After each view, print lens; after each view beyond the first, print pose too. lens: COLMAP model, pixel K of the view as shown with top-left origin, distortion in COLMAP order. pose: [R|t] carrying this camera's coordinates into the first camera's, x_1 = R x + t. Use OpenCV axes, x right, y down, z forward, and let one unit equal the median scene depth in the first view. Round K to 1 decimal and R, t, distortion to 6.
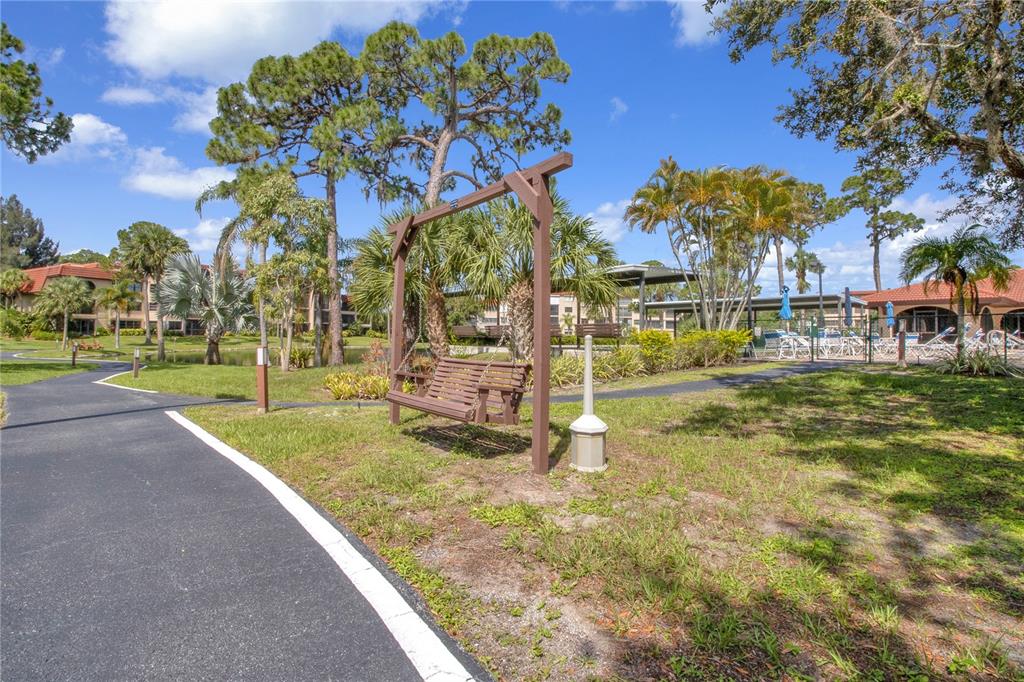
lens RADIAL K [[500.0, 0, 512.0], [0, 500.0, 341.0], [0, 0, 1]] dist [0.013535, 0.000048]
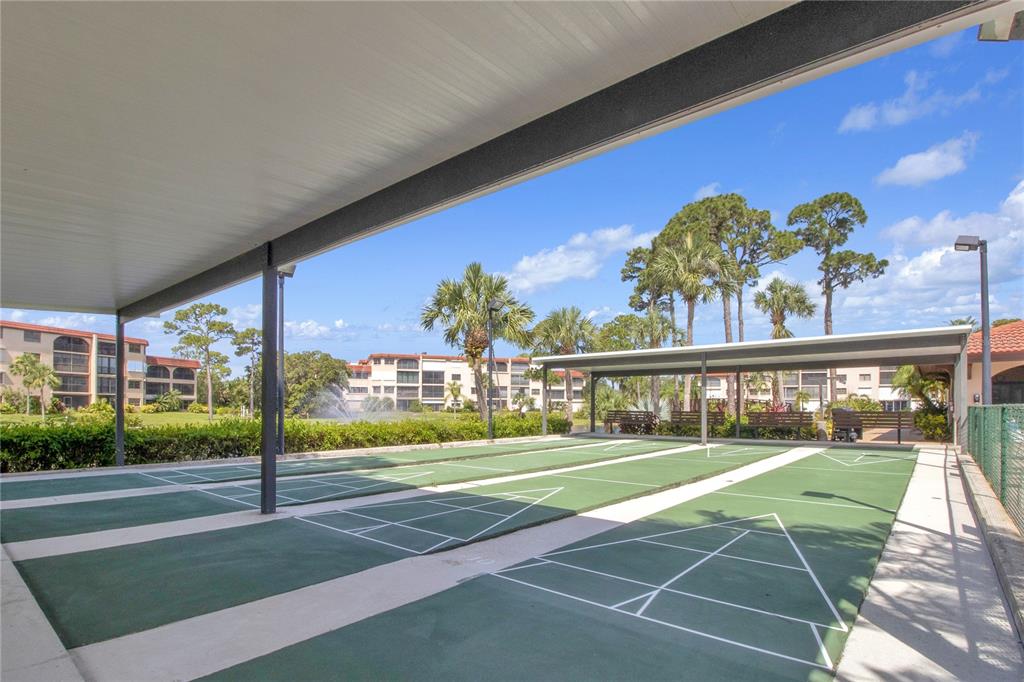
lens RADIAL K [[500.0, 0, 512.0], [0, 500.0, 341.0], [0, 0, 1]] dist [0.013535, 0.000048]
pose [[0.979110, 0.019324, 0.202411, 0.038685], [0.009223, 0.990228, -0.139151, -0.005625], [-0.203122, 0.138111, 0.969364, 0.176681]]
